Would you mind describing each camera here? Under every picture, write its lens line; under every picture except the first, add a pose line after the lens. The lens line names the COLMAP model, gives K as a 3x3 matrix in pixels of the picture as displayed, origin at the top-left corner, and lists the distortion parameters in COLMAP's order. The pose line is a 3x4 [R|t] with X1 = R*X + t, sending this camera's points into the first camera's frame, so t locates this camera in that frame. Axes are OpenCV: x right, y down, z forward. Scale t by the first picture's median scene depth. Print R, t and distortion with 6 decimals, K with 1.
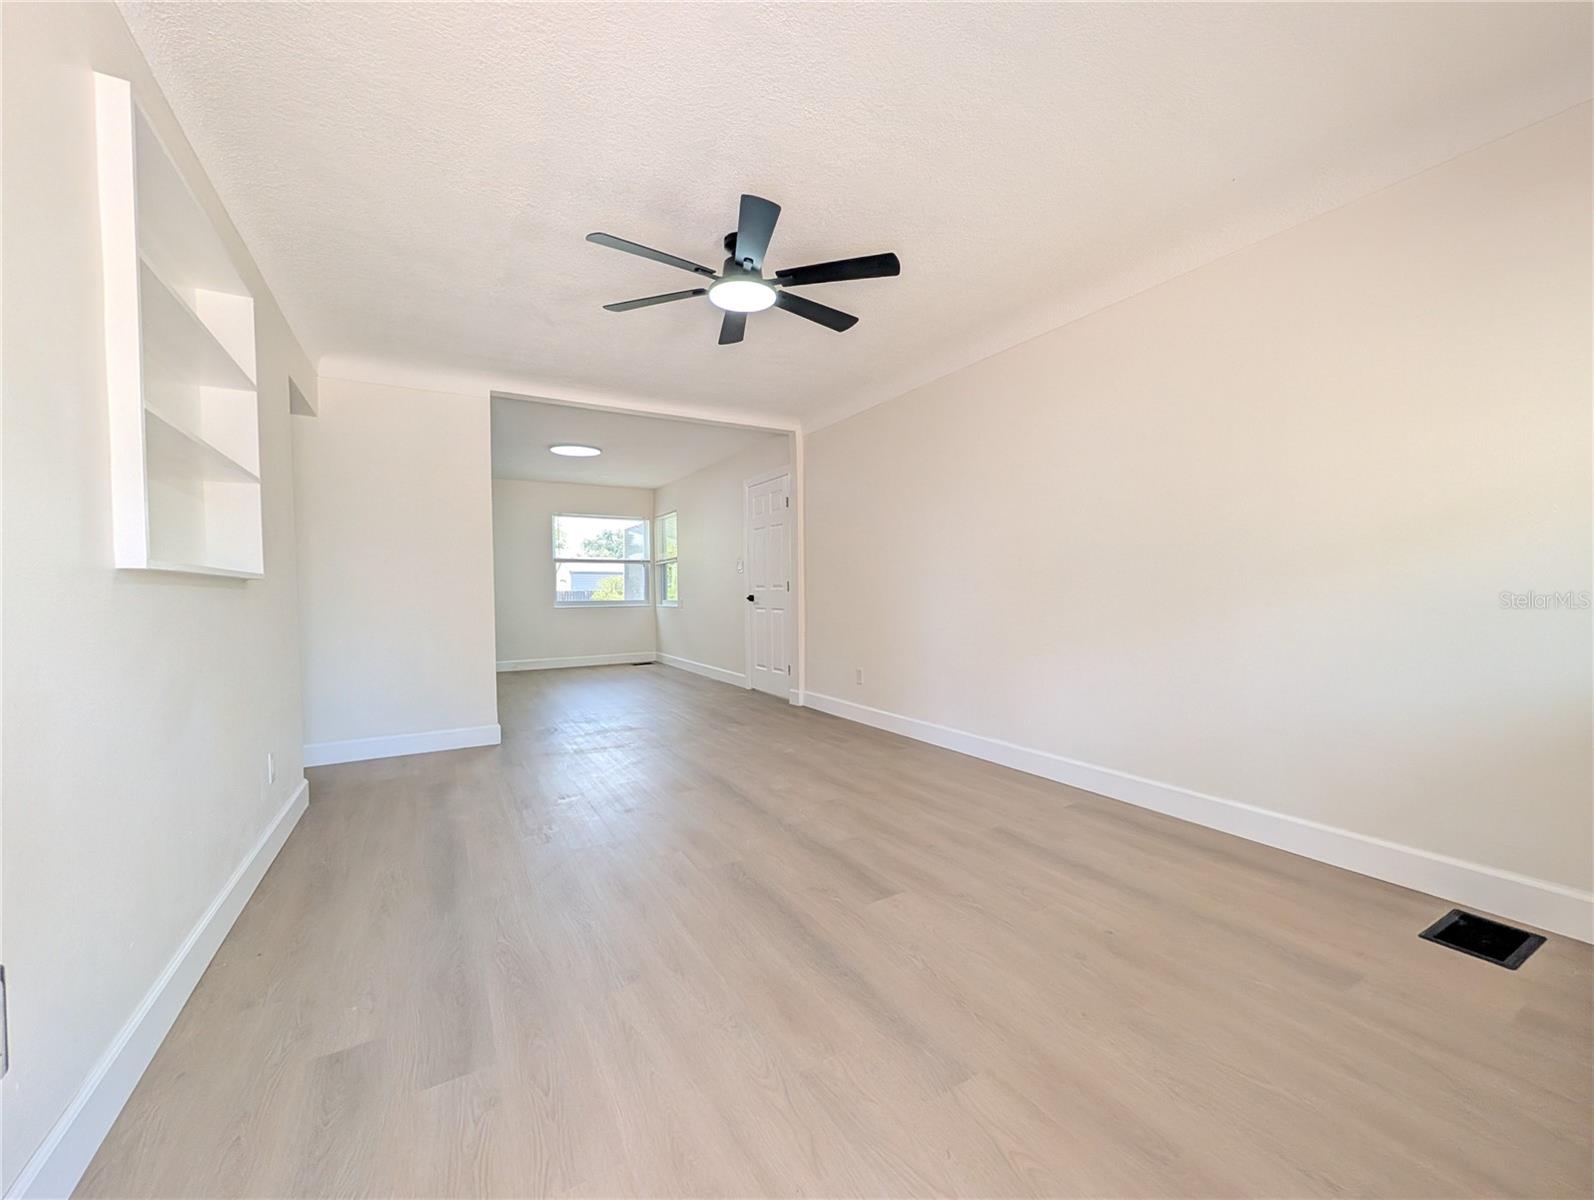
lens RADIAL K [[624.6, 0, 797.8], [0, 624.6, 608.3], [0, 0, 1]] dist [-0.001354, 0.000340]
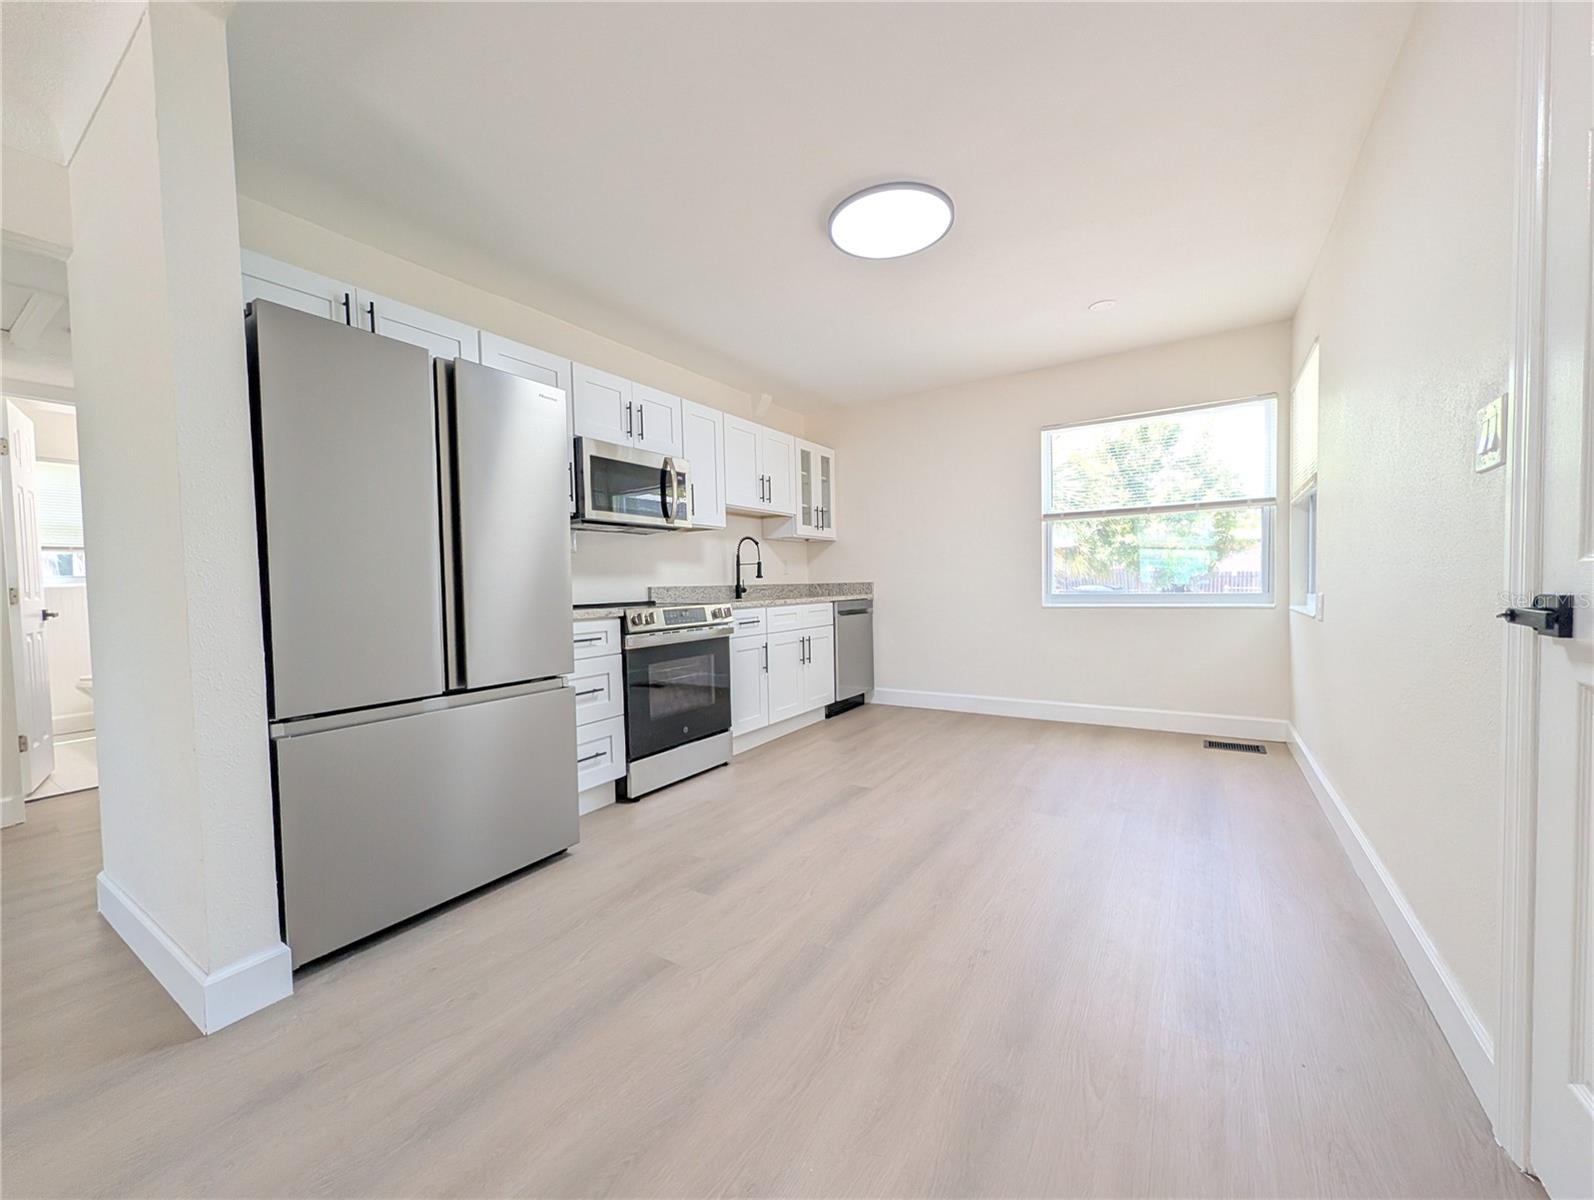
lens RADIAL K [[624.6, 0, 797.8], [0, 624.6, 608.3], [0, 0, 1]] dist [-0.001354, 0.000340]
pose [[0.455823, 0.038479, -0.889238, -0.015692], [-0.010759, 0.999230, 0.037724, -0.021121], [0.890005, -0.007629, 0.455887, 0.744762]]
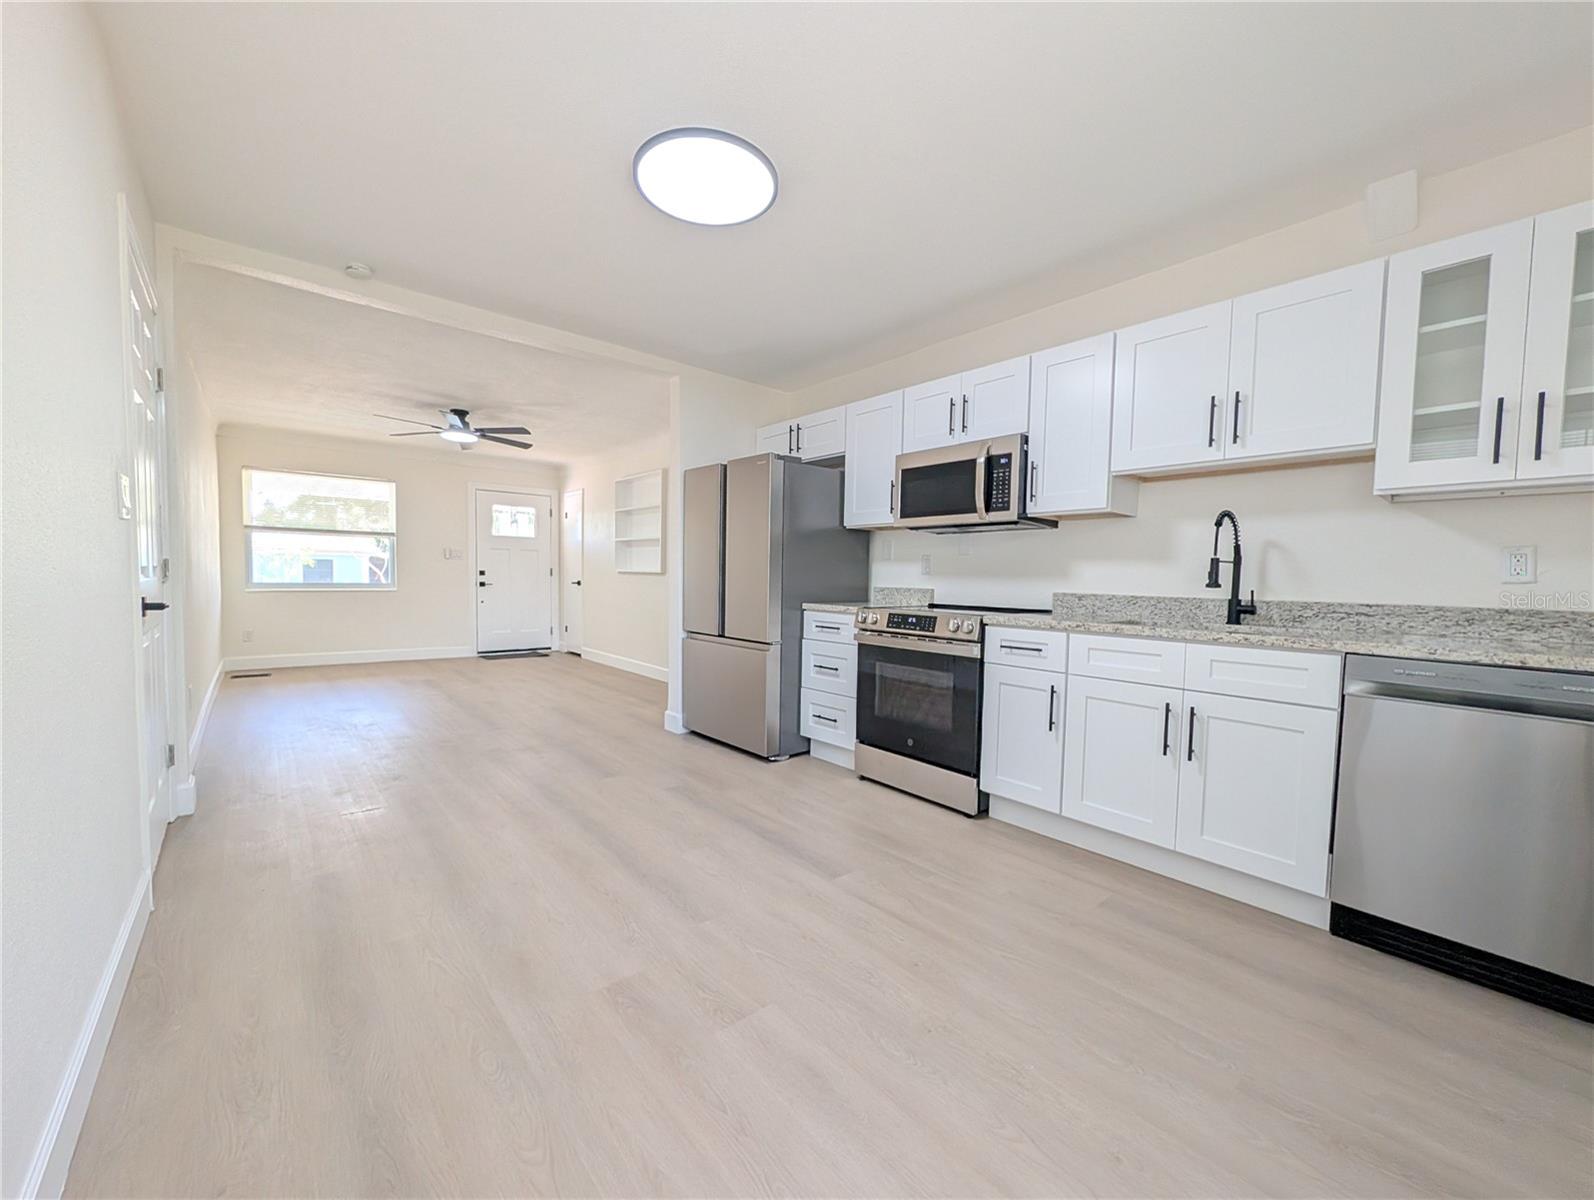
lens RADIAL K [[624.6, 0, 797.8], [0, 624.6, 608.3], [0, 0, 1]] dist [-0.001354, 0.000340]
pose [[-0.984024, 0.002743, -0.178017, -0.331297], [-0.012083, 0.996547, 0.082147, -0.043088], [0.177628, 0.082985, -0.980593, 1.334419]]
